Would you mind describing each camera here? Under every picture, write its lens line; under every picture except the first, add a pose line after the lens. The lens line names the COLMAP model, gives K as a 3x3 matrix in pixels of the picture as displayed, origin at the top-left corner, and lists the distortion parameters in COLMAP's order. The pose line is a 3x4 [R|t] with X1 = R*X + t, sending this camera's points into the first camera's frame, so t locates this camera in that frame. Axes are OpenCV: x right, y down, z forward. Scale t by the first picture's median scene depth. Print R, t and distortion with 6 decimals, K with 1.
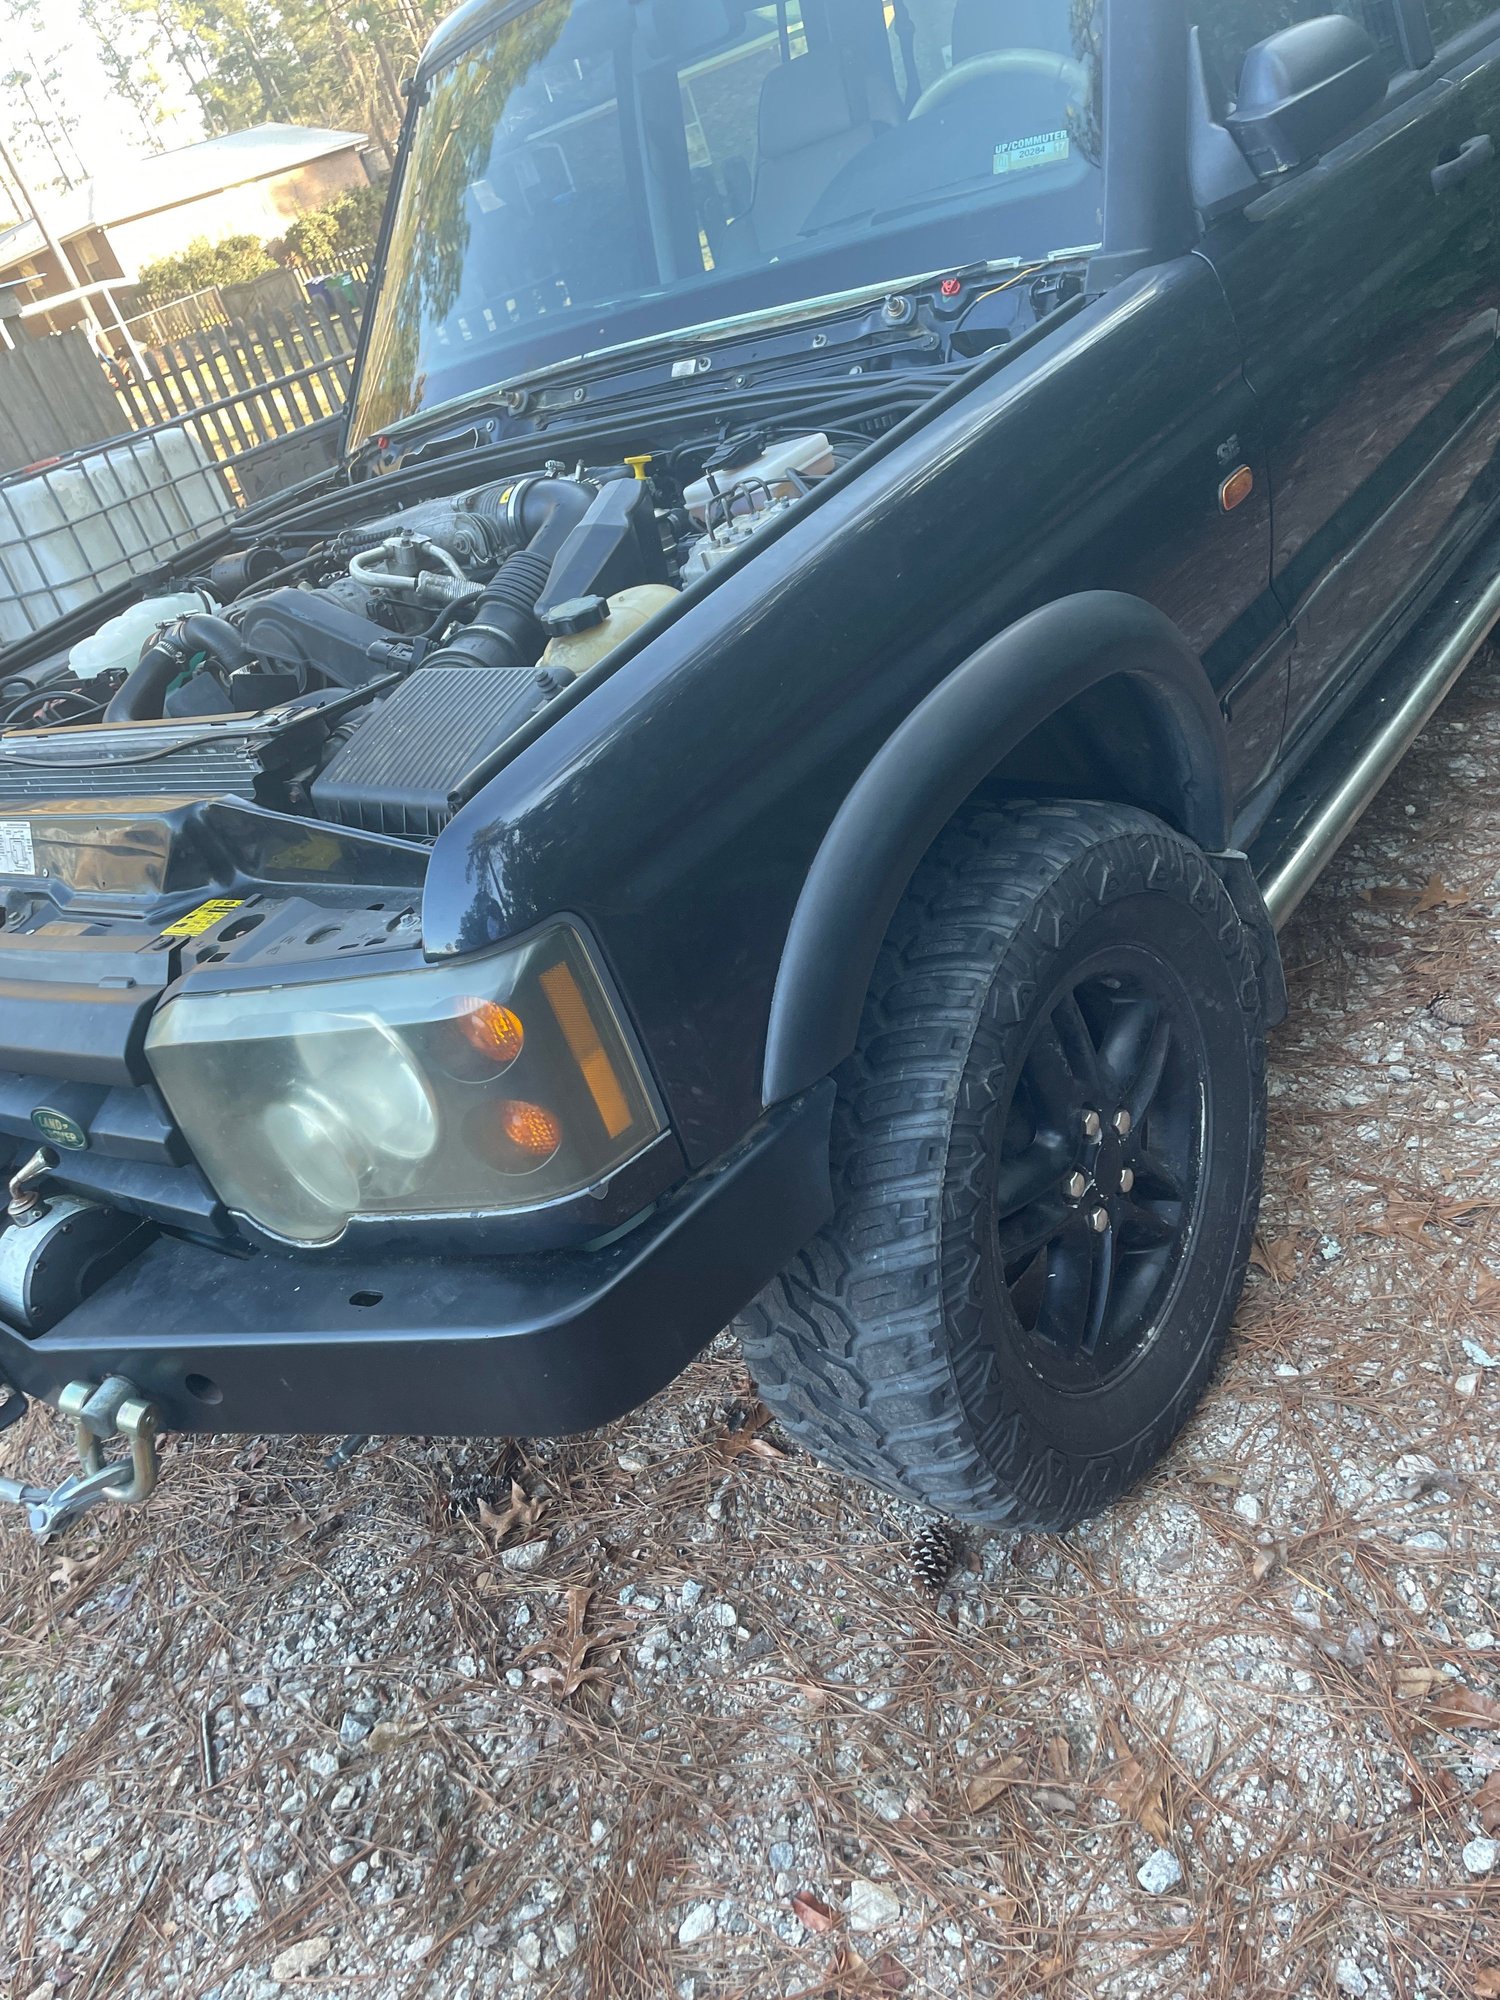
lens RADIAL K [[1510.6, 0, 752.9], [0, 1510.6, 992.0], [0, 0, 1]] dist [0.102434, -0.130423]
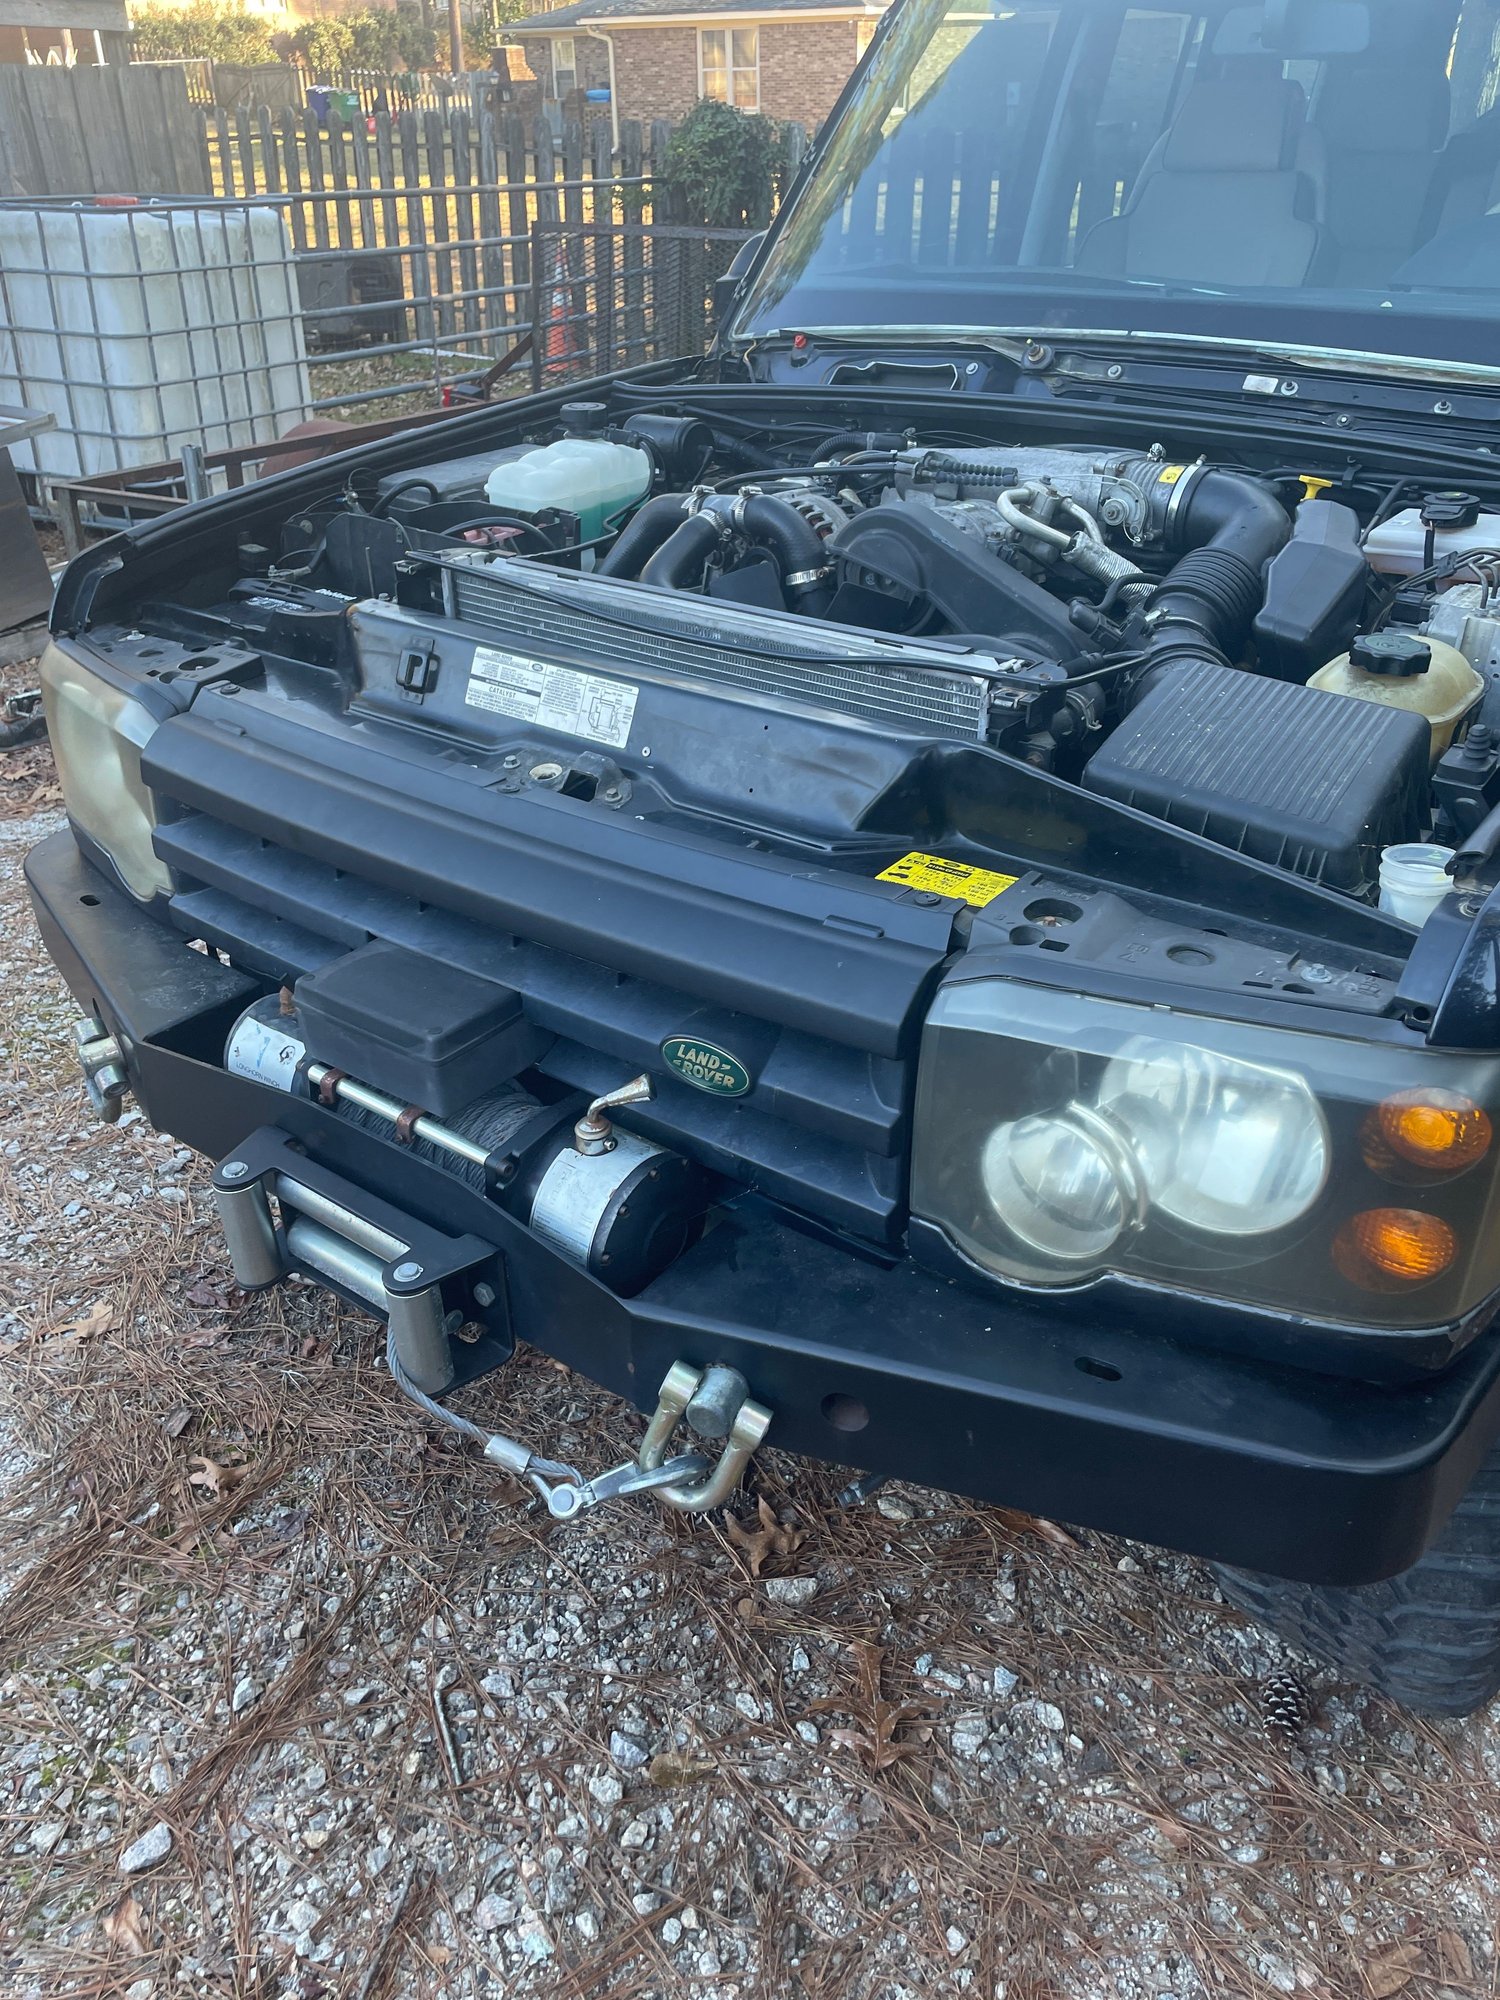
lens RADIAL K [[1513.3, 0, 743.1], [0, 1513.3, 998.9], [0, 0, 1]] dist [0.083962, -0.106586]
pose [[0.954767, 0.261876, 0.140860, -0.446757], [-0.265301, 0.964148, 0.005773, 0.033617], [-0.134299, -0.042882, 0.990013, 0.127412]]
